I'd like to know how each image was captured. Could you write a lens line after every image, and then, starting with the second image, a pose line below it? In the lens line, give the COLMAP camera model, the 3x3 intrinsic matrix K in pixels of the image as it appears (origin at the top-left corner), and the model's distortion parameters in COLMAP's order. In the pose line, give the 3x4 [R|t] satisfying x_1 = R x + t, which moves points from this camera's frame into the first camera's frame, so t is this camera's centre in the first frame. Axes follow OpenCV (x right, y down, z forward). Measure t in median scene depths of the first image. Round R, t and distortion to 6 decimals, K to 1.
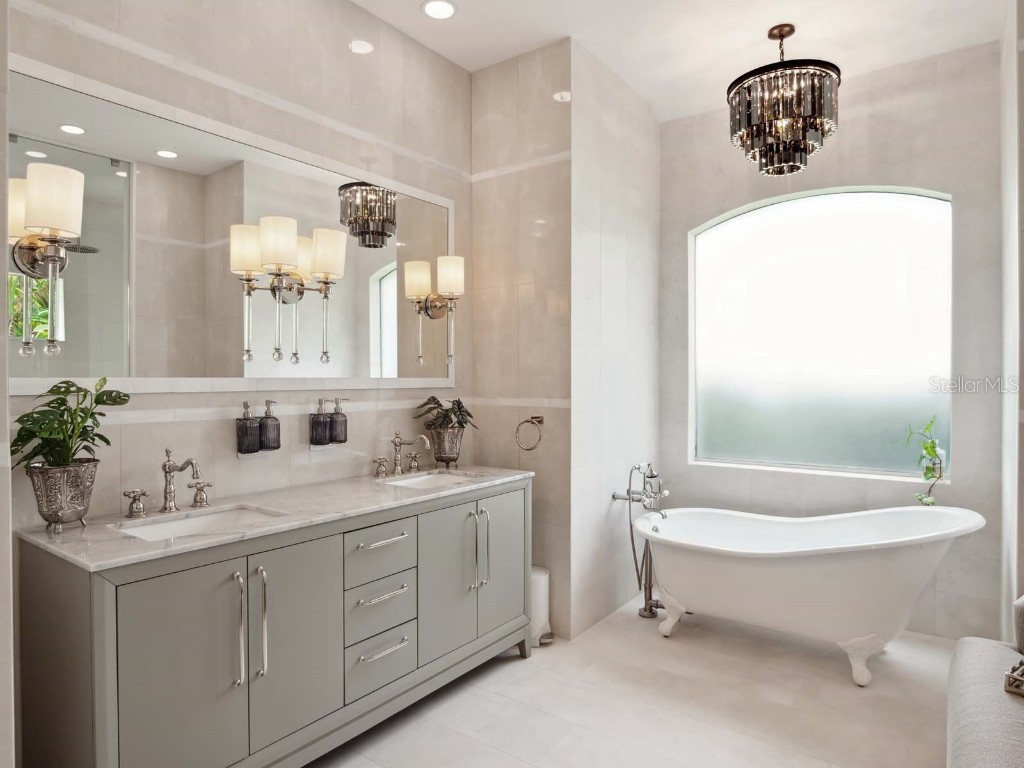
lens RADIAL K [[634.2, 0, 512.7], [0, 634.2, 379.9], [0, 0, 1]] dist [-0.024607, 0.006461]
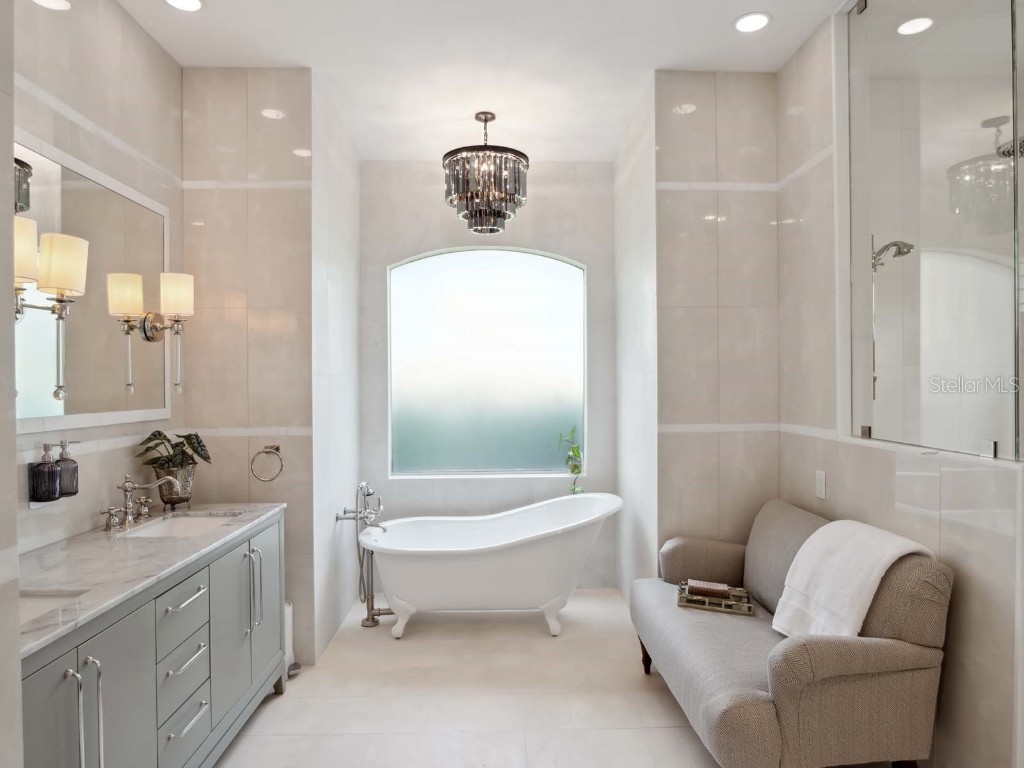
lens RADIAL K [[634.2, 0, 531.4], [0, 634.2, 385.2], [0, 0, 1]] dist [-0.024607, 0.006461]
pose [[0.777989, -0.004826, 0.628259, -0.268515], [0.007579, 0.999970, -0.001704, -0.031528], [-0.628232, 0.006087, 0.778002, -0.004588]]
